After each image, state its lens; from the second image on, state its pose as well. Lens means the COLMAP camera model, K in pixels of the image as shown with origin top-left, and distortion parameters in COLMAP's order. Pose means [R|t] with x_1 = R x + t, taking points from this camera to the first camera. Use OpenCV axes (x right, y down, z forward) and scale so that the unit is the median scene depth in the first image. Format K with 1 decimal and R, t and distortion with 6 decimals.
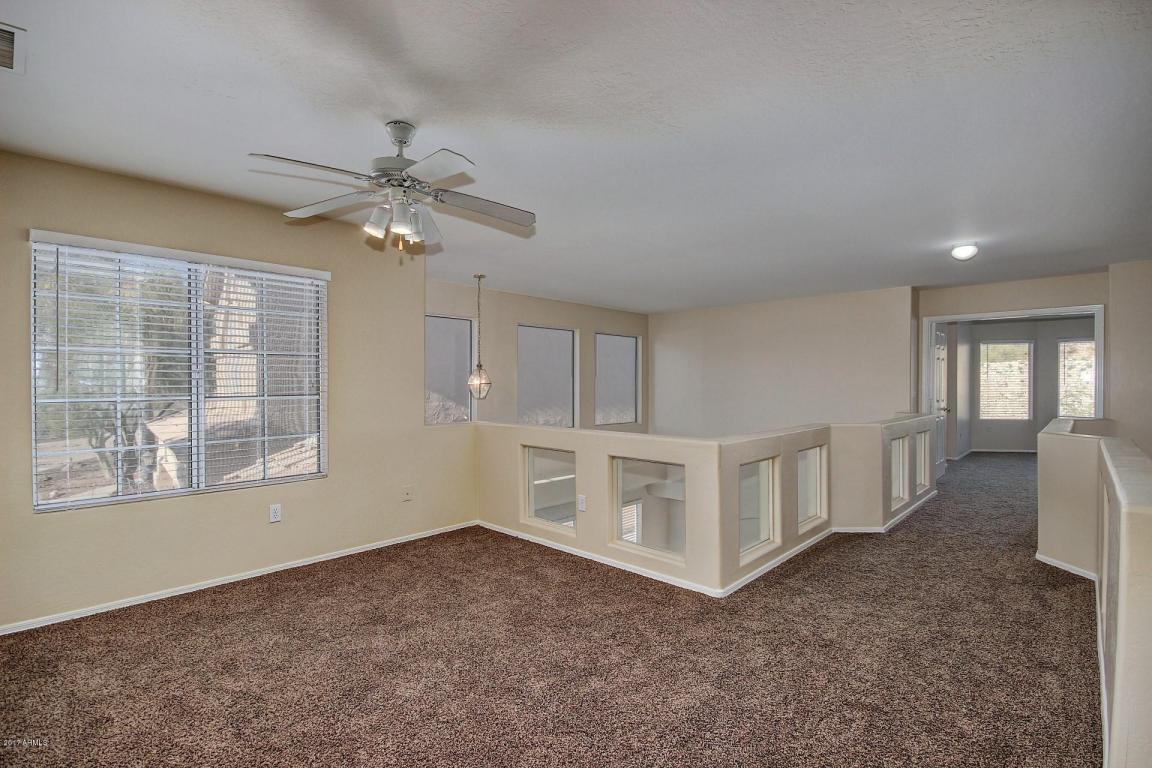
lens RADIAL K [[518.2, 0, 576.0], [0, 518.2, 384.0], [0, 0, 1]] dist [-0.001523, -0.000060]
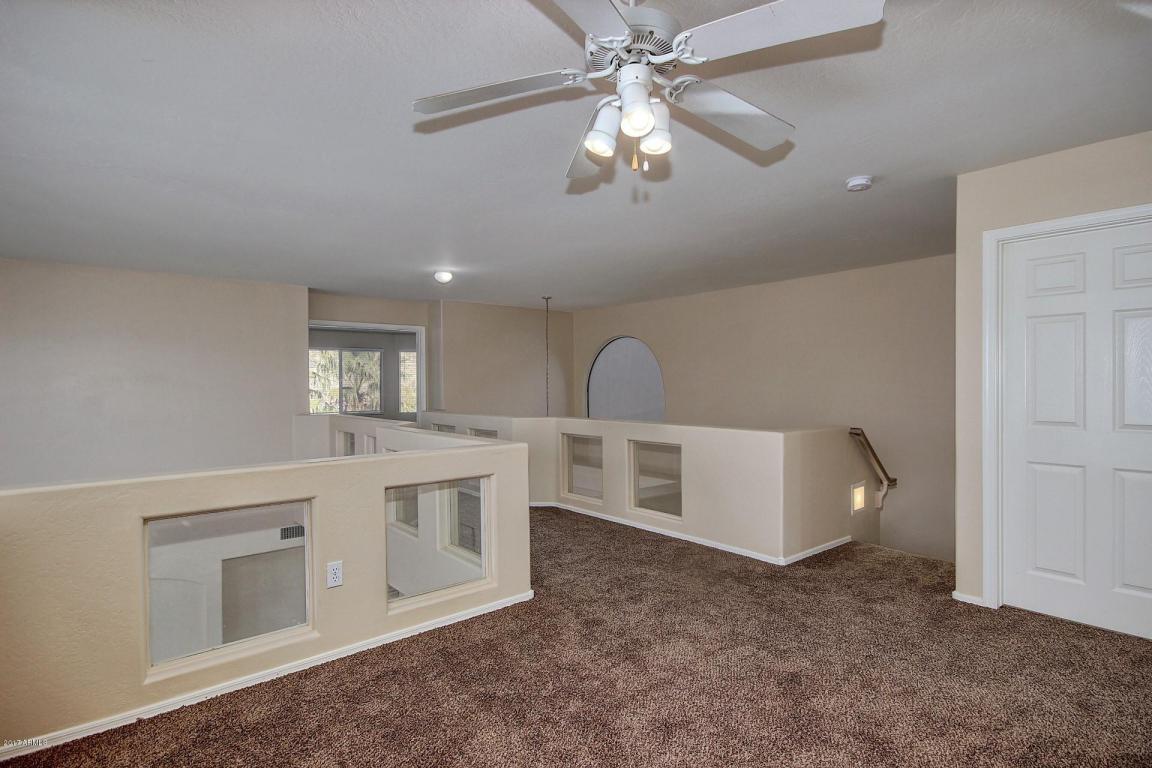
lens RADIAL K [[597.9, 0, 576.0], [0, 597.9, 384.0], [0, 0, 1]] dist [0.017350, -0.000307]
pose [[0.095153, 0.000960, 0.995462, -0.618731], [0.013139, 0.999911, -0.002220, 0.004145], [-0.995376, 0.013291, 0.095132, 0.569699]]
